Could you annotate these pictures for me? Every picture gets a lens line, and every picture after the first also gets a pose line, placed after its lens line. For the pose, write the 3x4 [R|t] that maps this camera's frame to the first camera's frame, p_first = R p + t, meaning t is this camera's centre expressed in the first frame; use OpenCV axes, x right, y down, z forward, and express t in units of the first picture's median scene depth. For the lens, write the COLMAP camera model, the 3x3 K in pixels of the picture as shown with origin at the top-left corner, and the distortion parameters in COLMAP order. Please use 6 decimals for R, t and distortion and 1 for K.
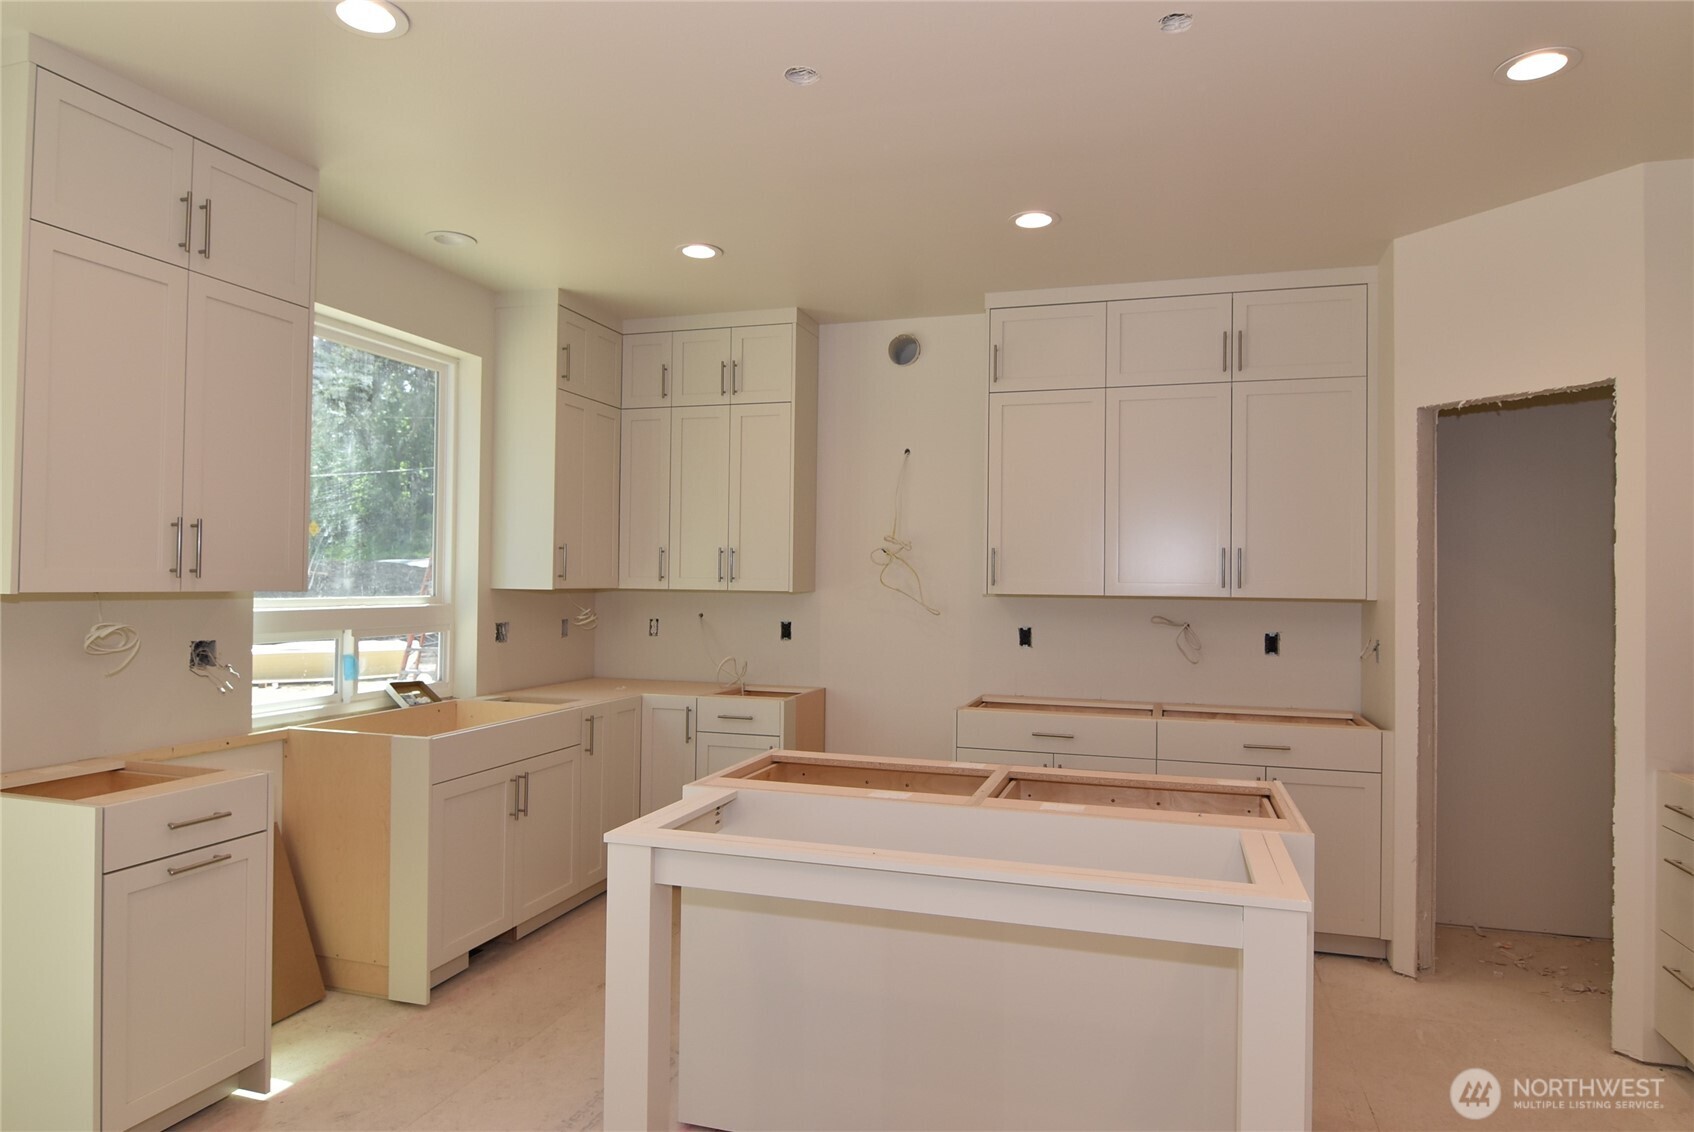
lens RADIAL K [[1015.7, 0, 847.0], [0, 1015.7, 566.0], [0, 0, 1]] dist [0.004673, -0.021775]
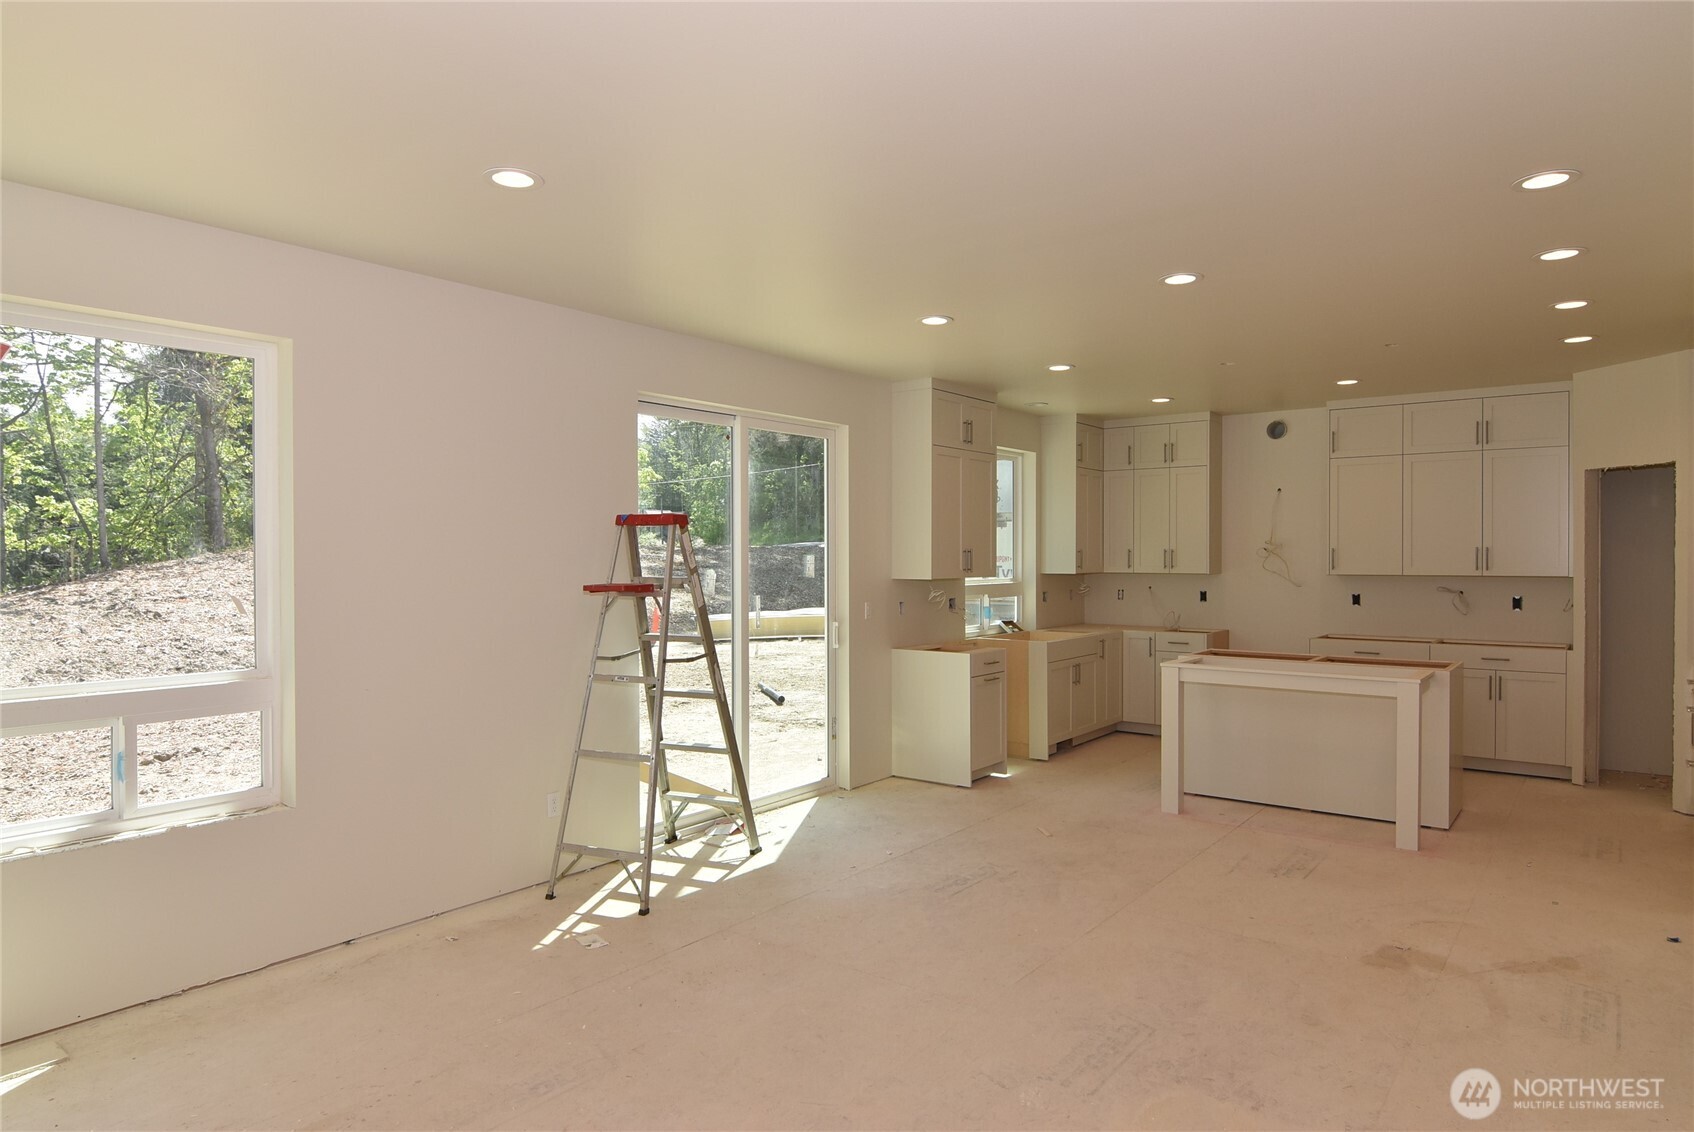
lens RADIAL K [[1015.7, 0, 847.0], [0, 1015.7, 566.0], [0, 0, 1]] dist [0.004673, -0.021775]
pose [[0.938761, -0.010250, -0.344416, -0.038006], [0.018680, 0.999601, 0.021167, -0.039006], [0.344062, -0.026304, 0.938579, -0.910009]]
